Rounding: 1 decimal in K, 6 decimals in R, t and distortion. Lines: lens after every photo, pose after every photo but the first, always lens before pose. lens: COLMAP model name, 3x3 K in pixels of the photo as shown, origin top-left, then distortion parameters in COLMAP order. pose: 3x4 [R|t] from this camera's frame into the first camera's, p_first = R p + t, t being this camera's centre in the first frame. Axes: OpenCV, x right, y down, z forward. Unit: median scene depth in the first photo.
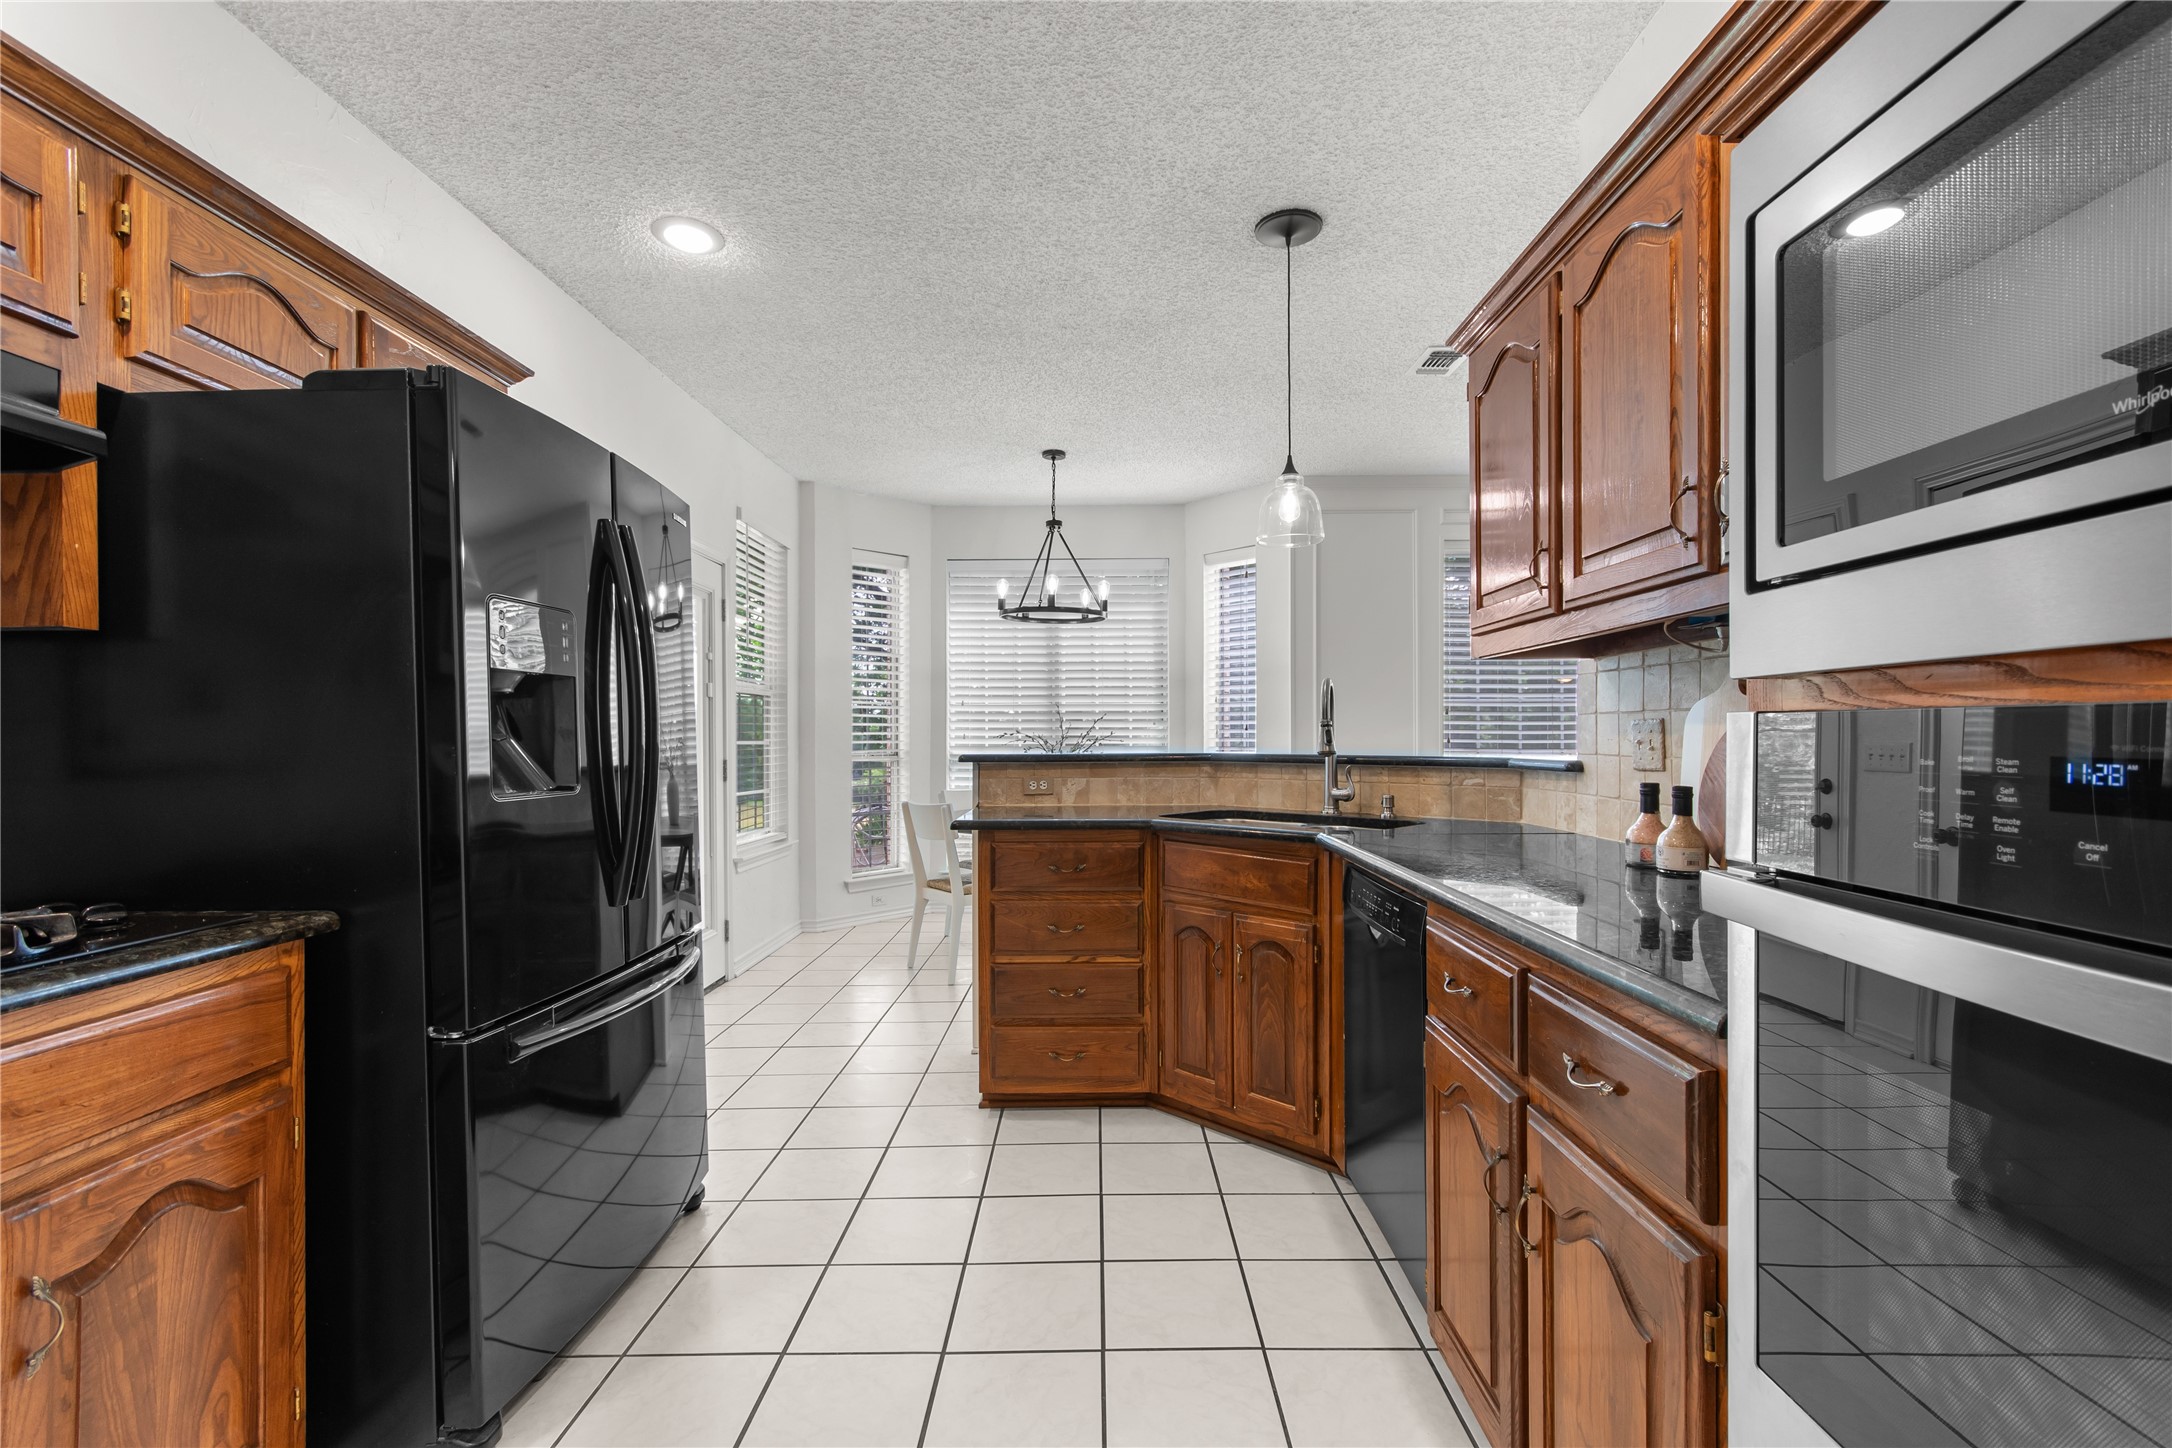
lens RADIAL K [[957.7, 0, 1088.9], [0, 957.7, 736.2], [0, 0, 1]] dist [0.002224, -0.000622]
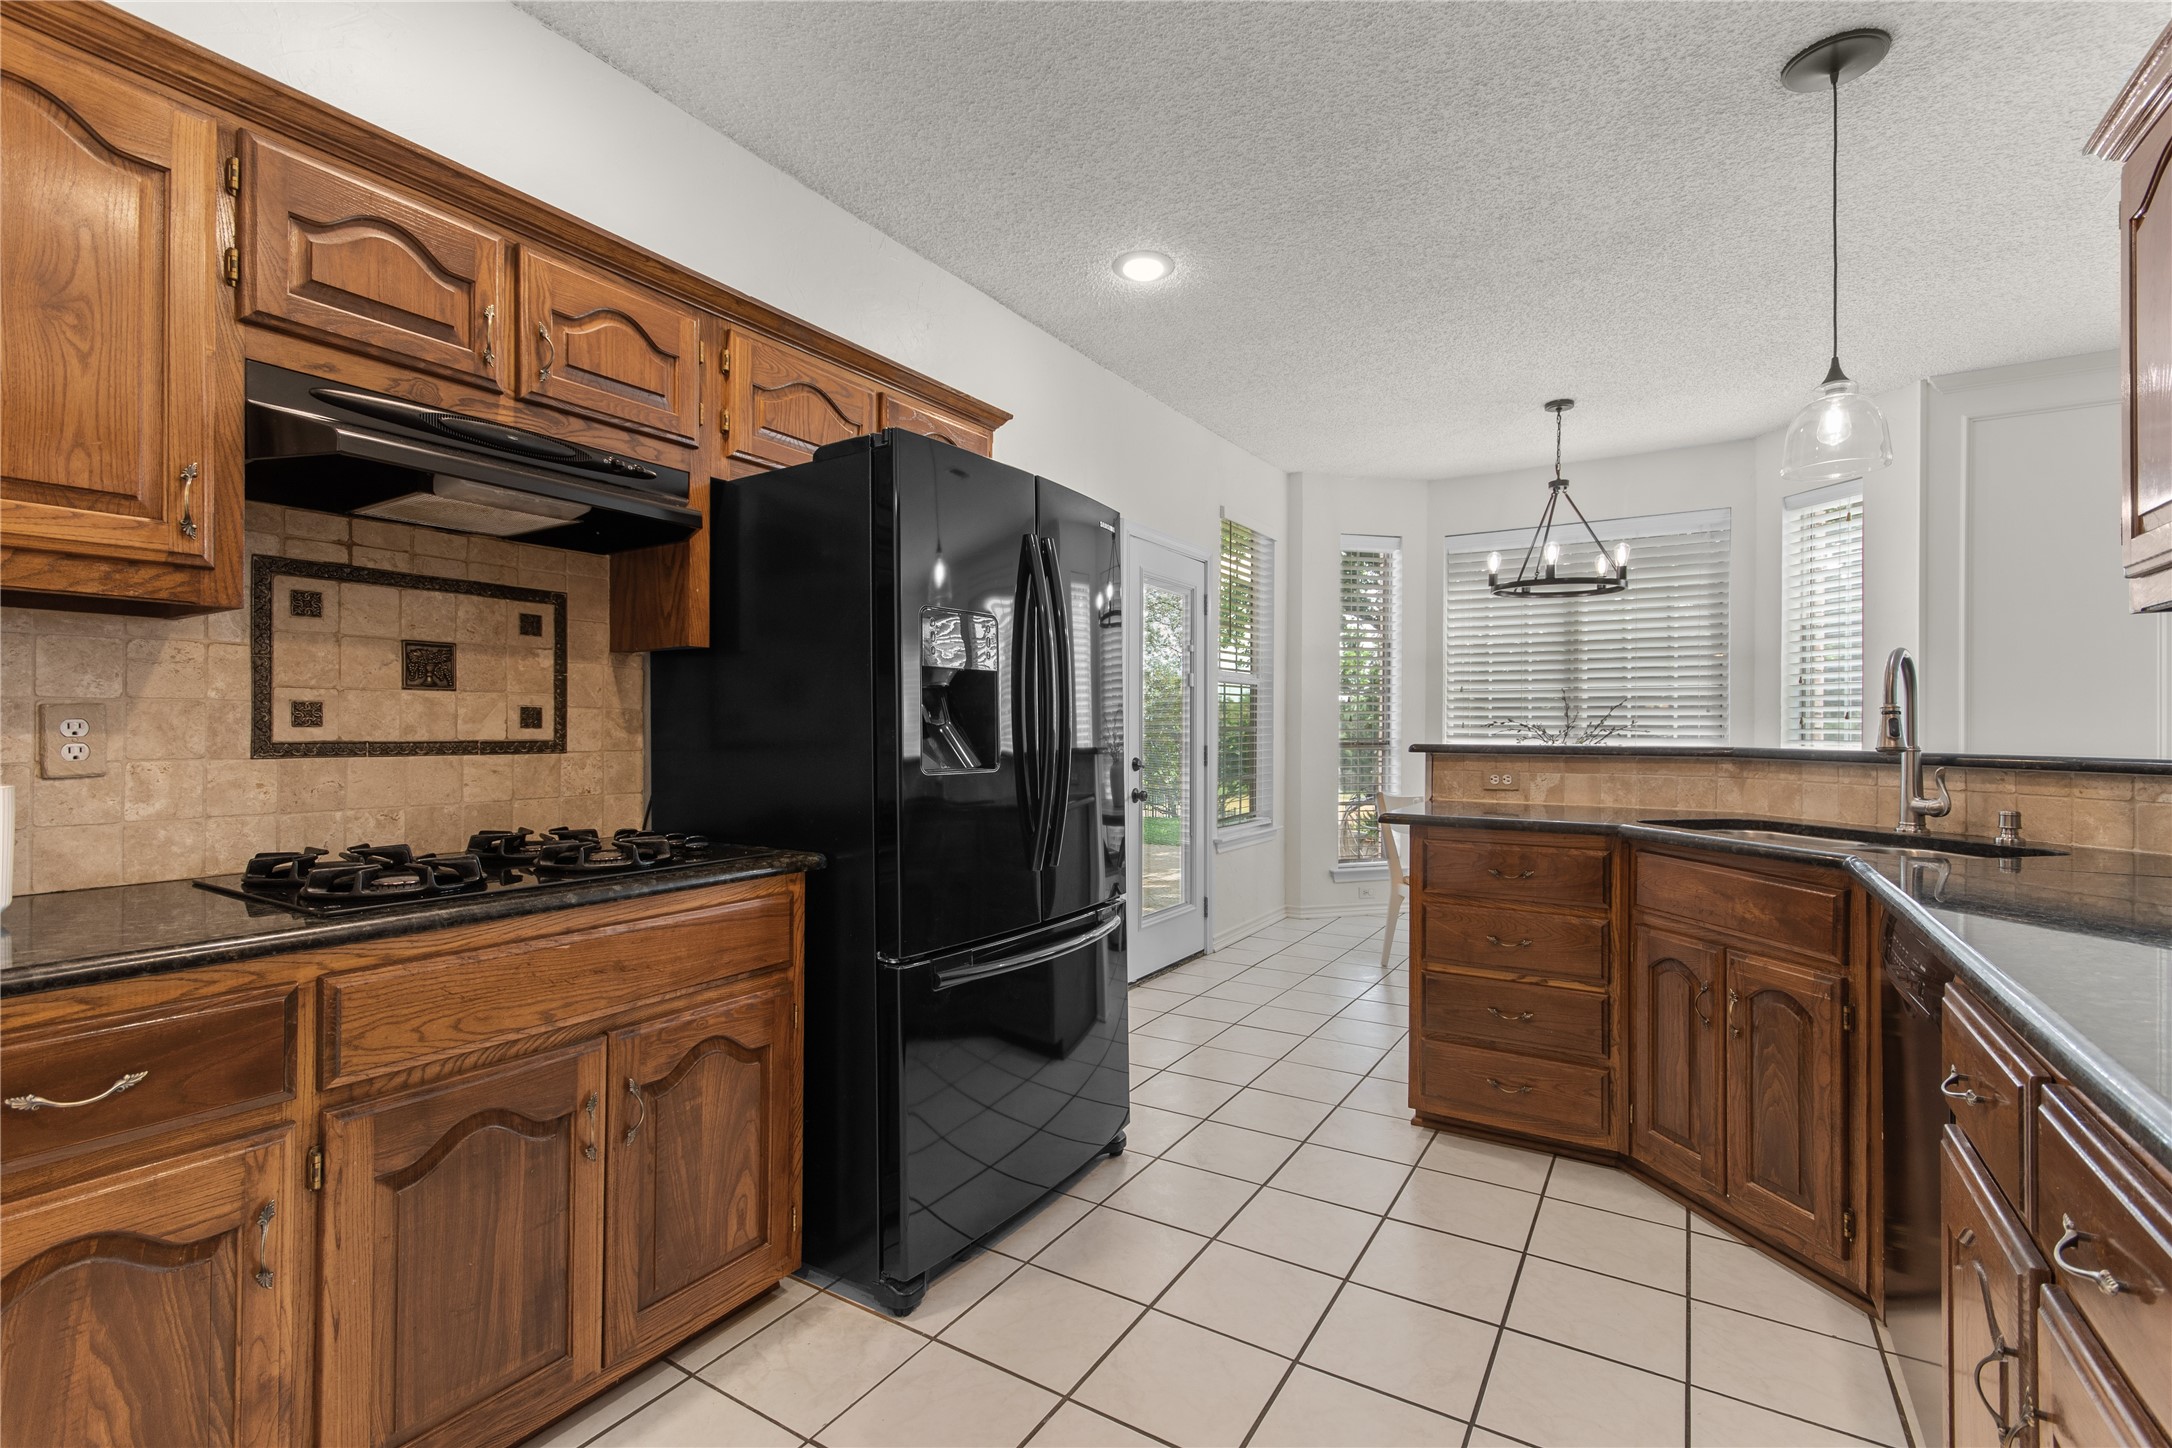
lens RADIAL K [[961.7, 0, 1083.5], [0, 961.7, 717.4], [0, 0, 1]] dist [0.003001, -0.000409]
pose [[0.845497, 0.001323, -0.533978, 0.128883], [-0.005339, 0.999968, -0.005975, 0.000699], [0.533953, 0.007903, 0.845477, 0.041571]]
